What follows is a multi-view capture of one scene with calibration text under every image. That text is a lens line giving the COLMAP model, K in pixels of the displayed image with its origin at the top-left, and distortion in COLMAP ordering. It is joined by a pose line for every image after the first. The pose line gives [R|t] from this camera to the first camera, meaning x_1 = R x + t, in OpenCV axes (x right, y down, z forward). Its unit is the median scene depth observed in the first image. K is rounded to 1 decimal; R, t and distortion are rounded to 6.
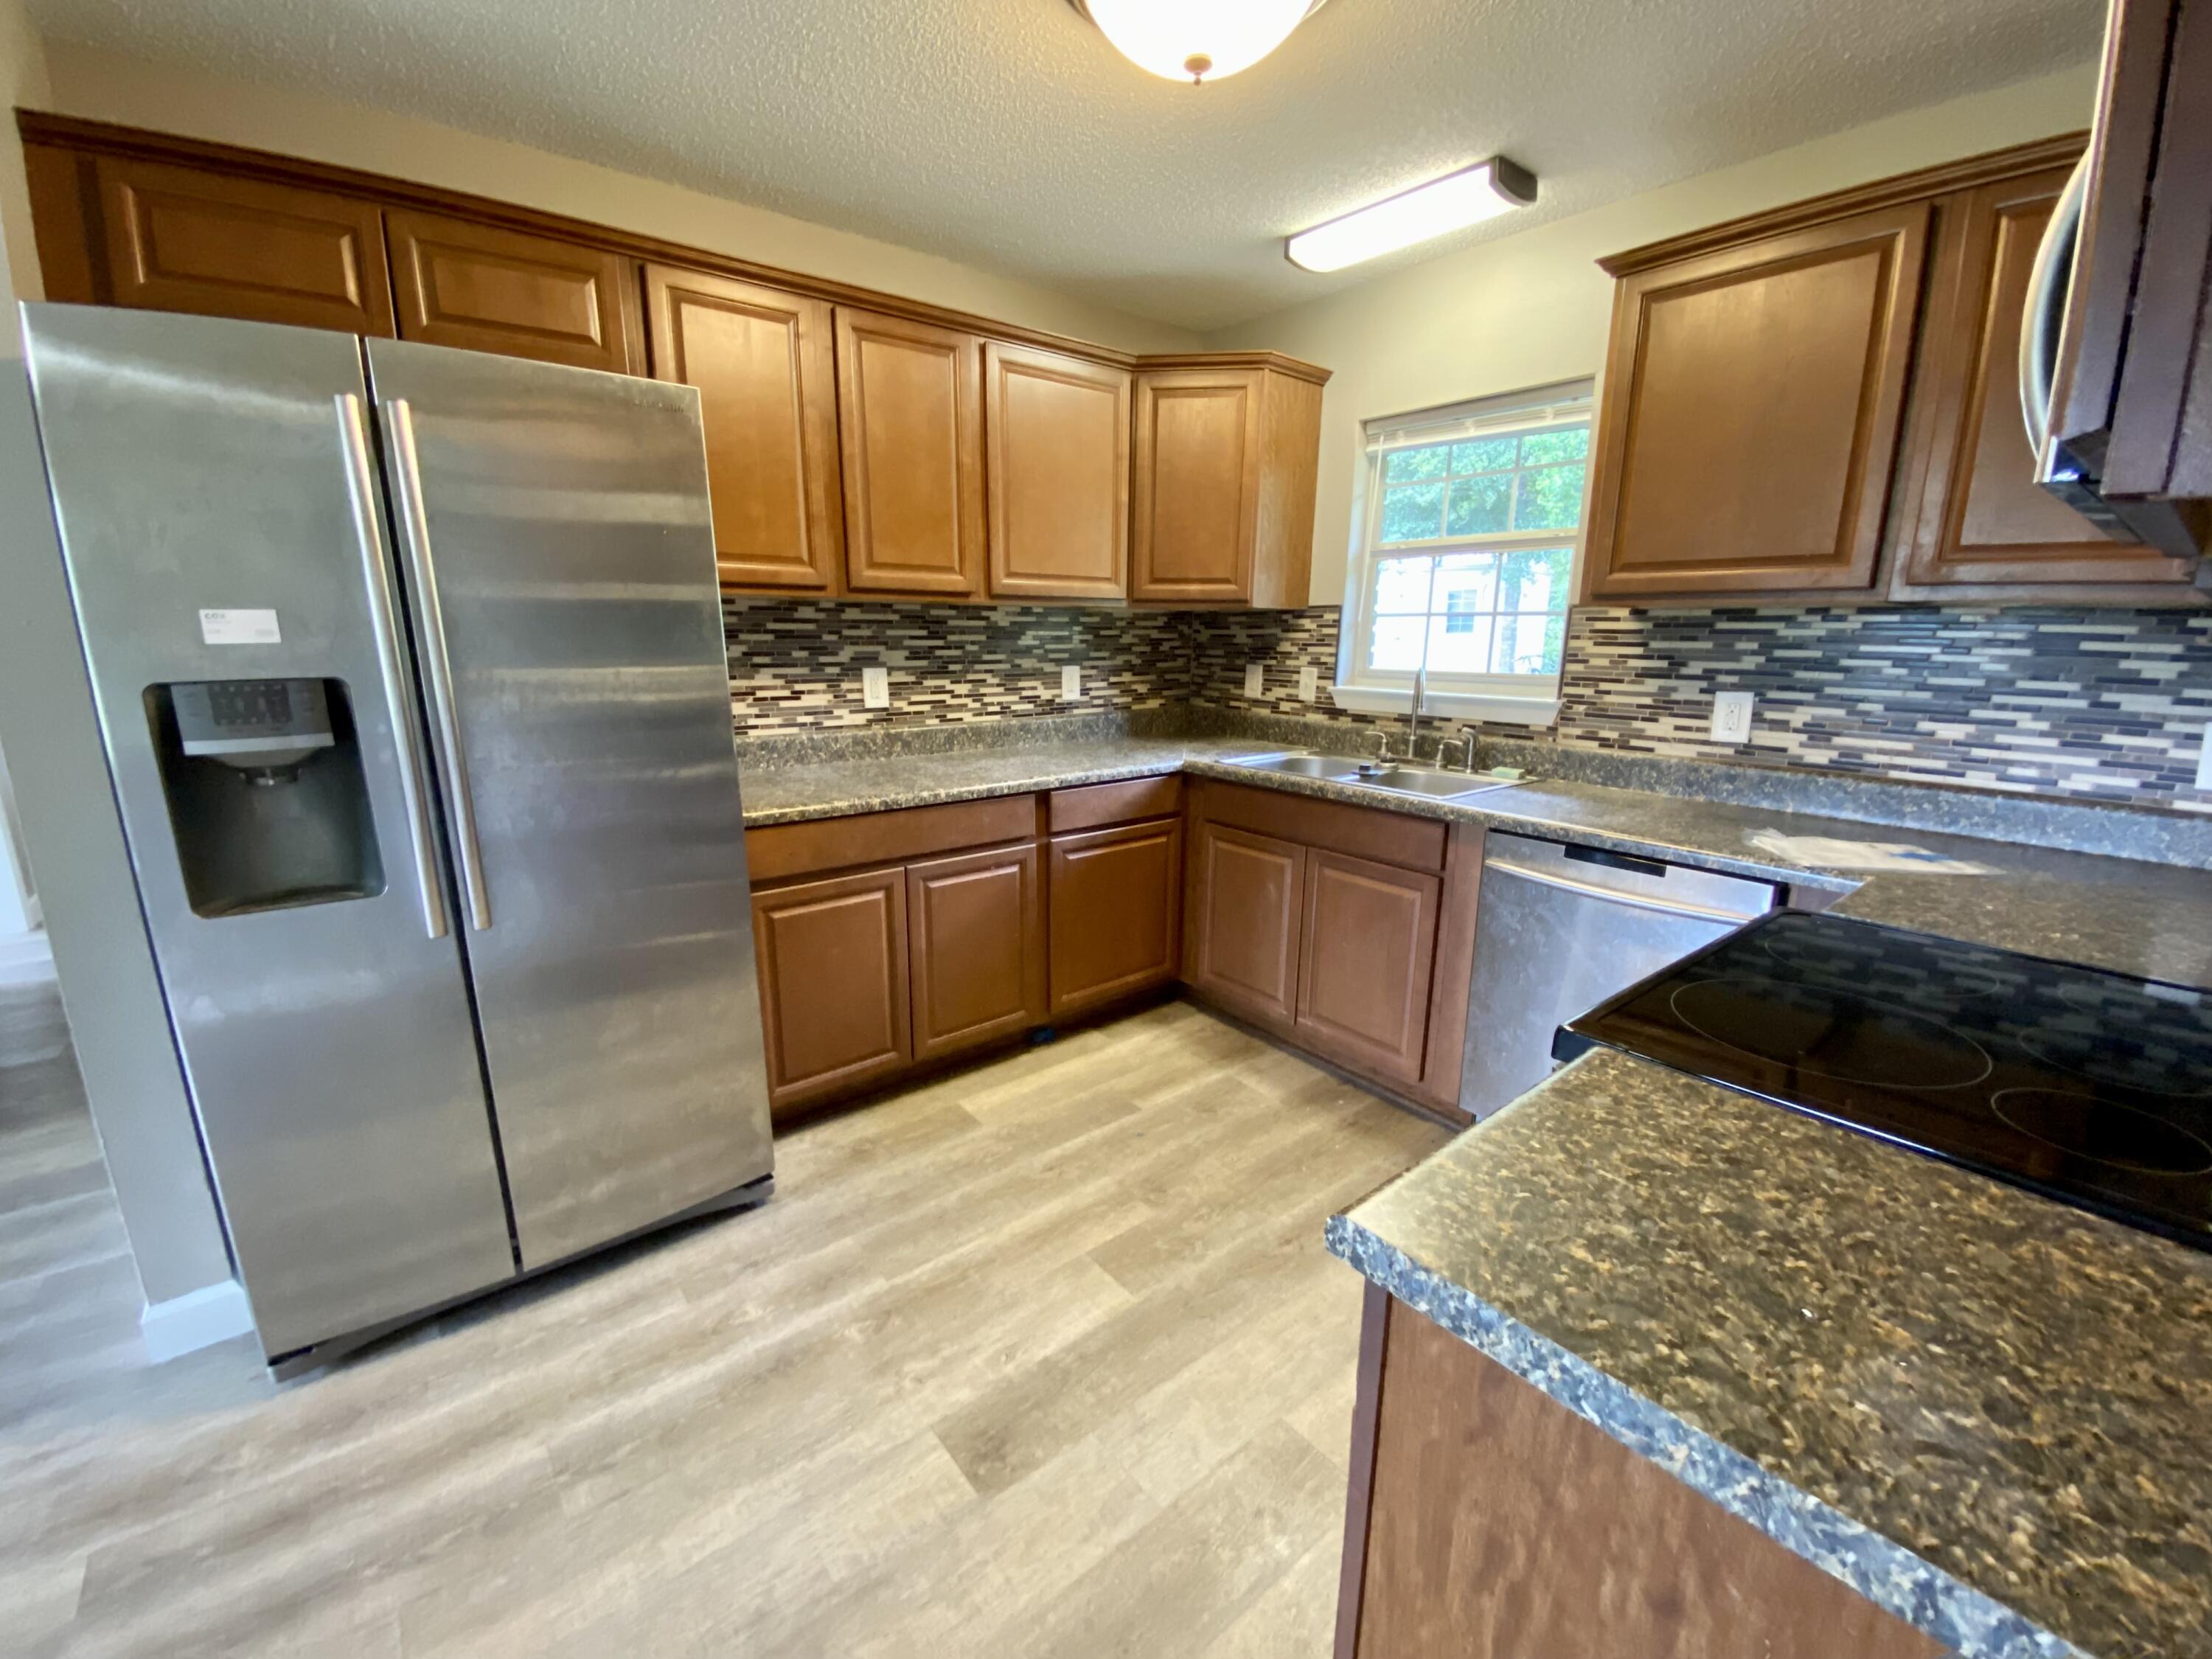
lens RADIAL K [[895.1, 0, 1100.0], [0, 895.1, 838.4], [0, 0, 1]] dist [0.023045, -0.018573]
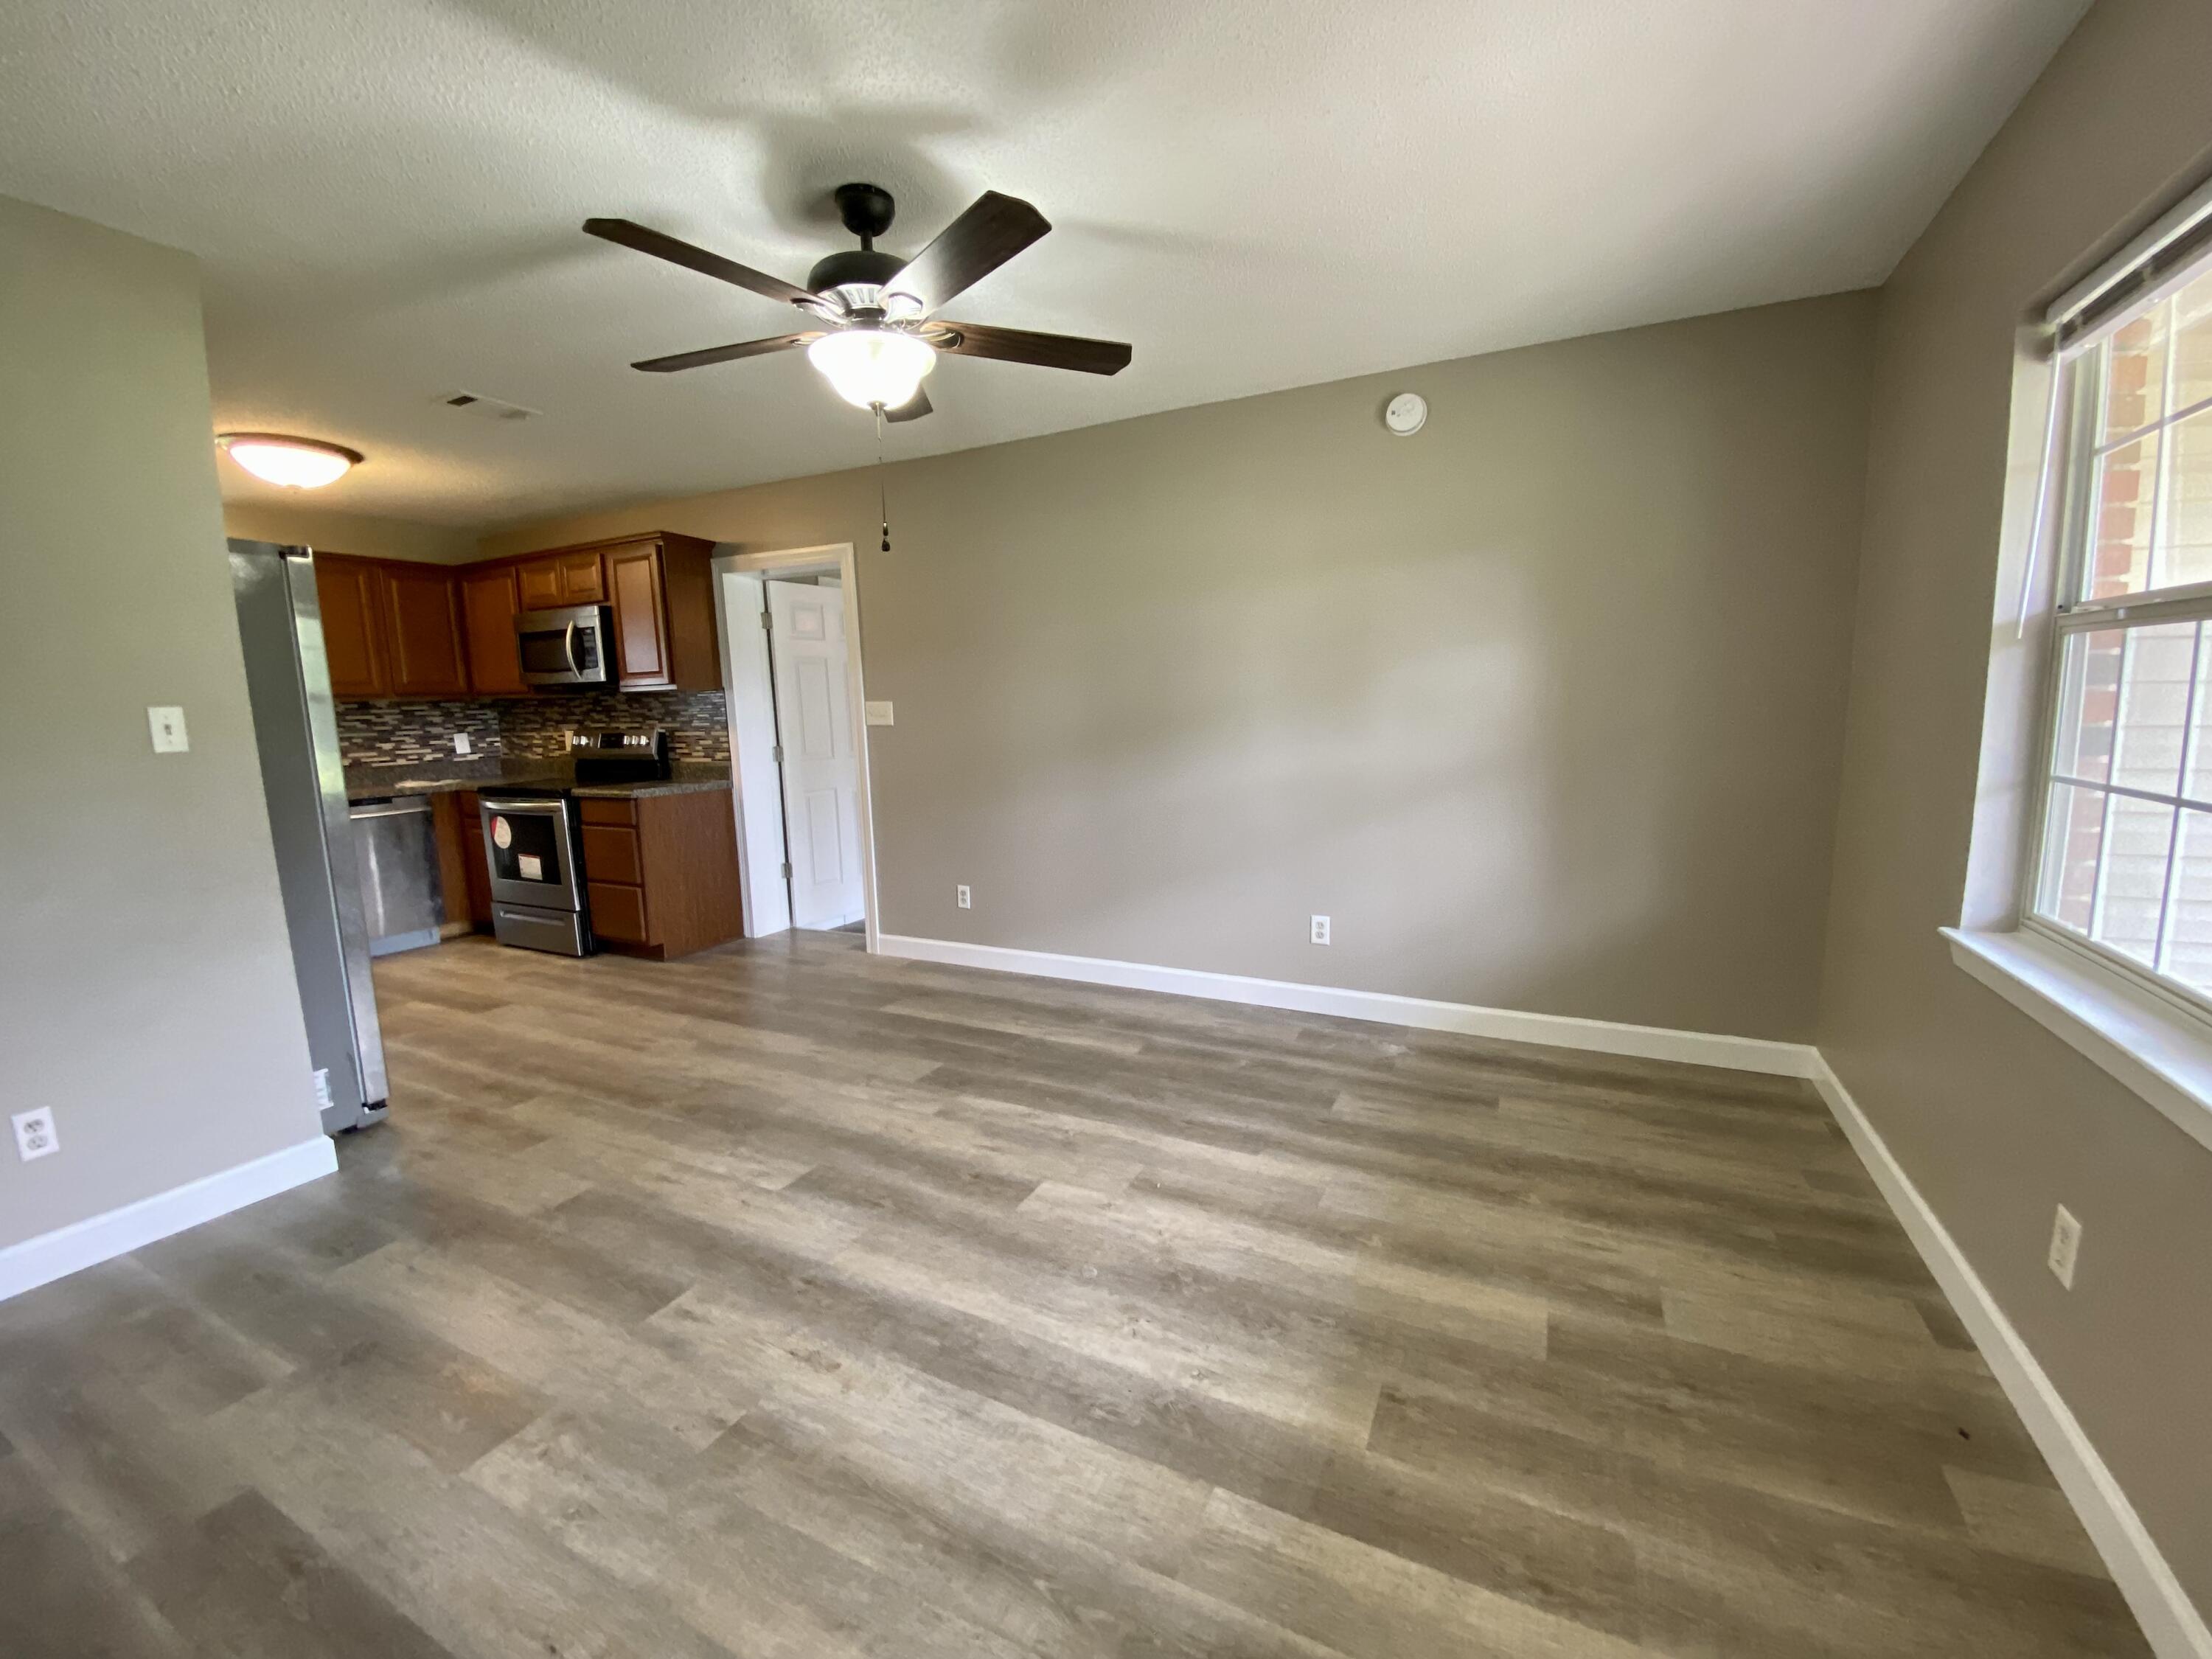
lens RADIAL K [[895.1, 0, 1100.0], [0, 895.1, 838.4], [0, 0, 1]] dist [0.023045, -0.018573]
pose [[-0.421053, -0.125010, 0.898380, -2.176455], [0.237360, 0.940756, 0.242153, -0.004283], [-0.875429, 0.315198, -0.366436, 0.177342]]
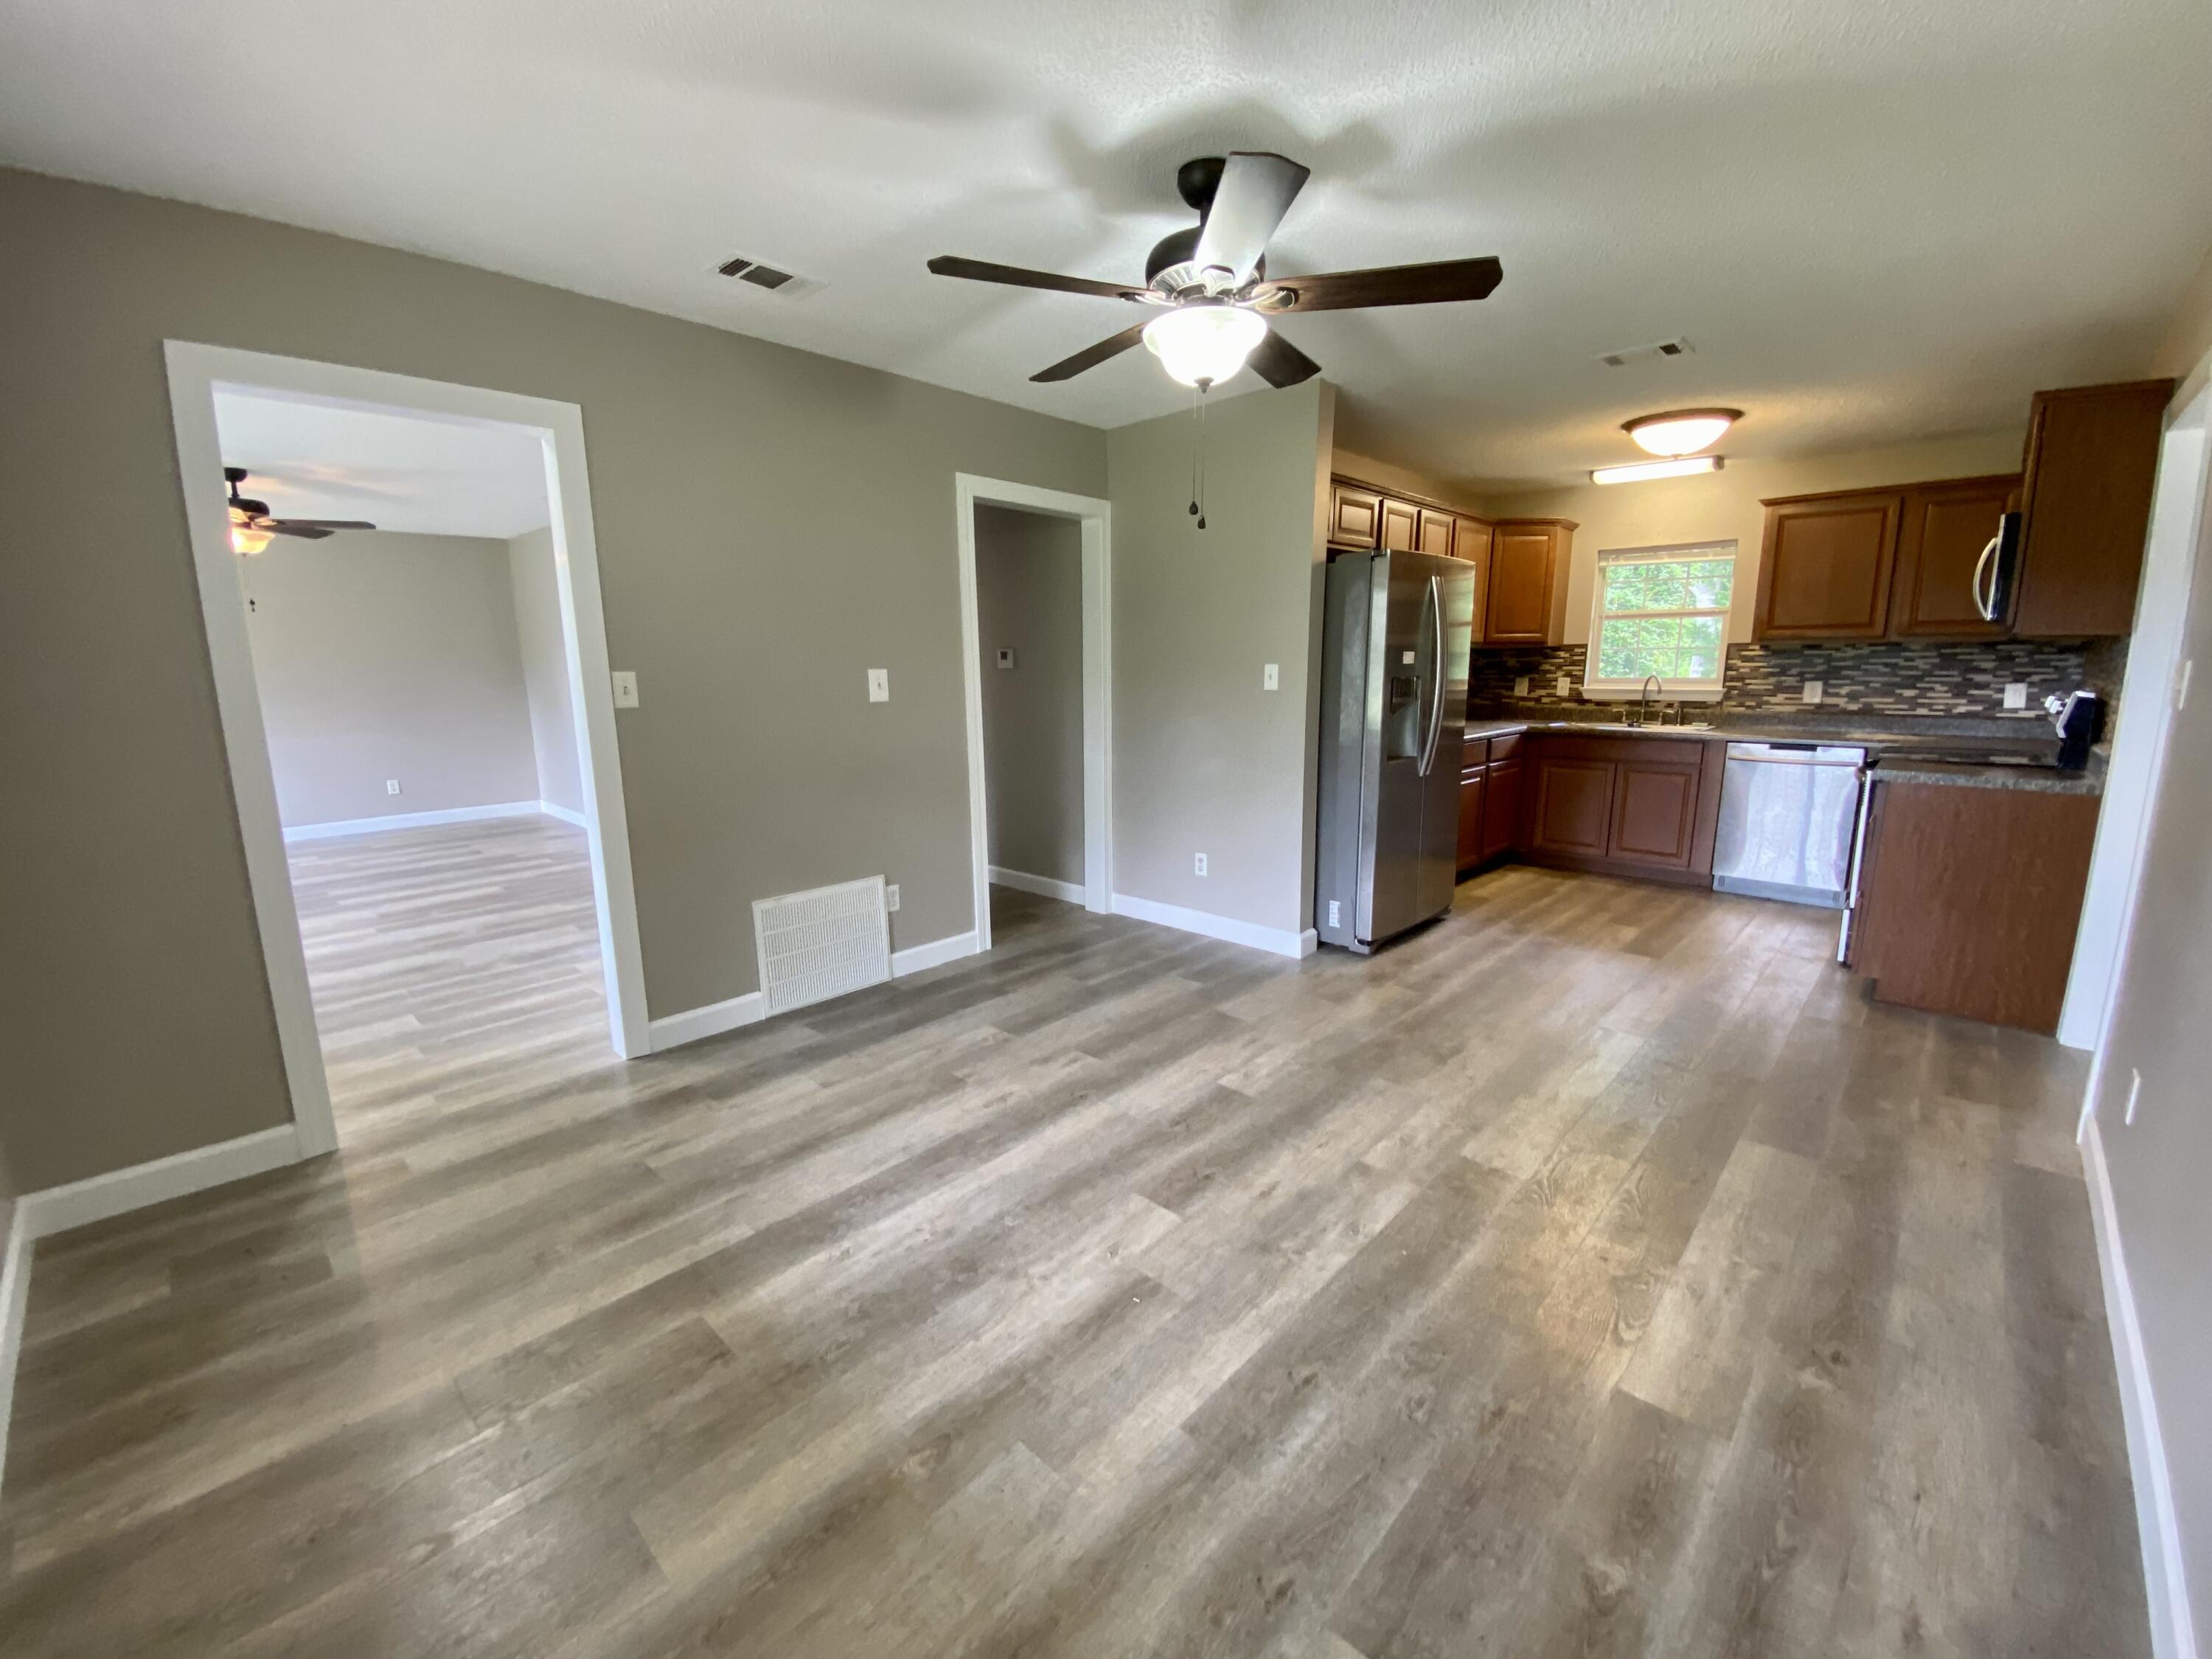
lens RADIAL K [[895.1, 0, 1100.0], [0, 895.1, 838.4], [0, 0, 1]] dist [0.023045, -0.018573]
pose [[0.989806, -0.036952, 0.137542, -1.435364], [0.042877, 0.998264, -0.040371, 0.253313], [-0.135811, 0.045857, 0.989673, -1.006378]]
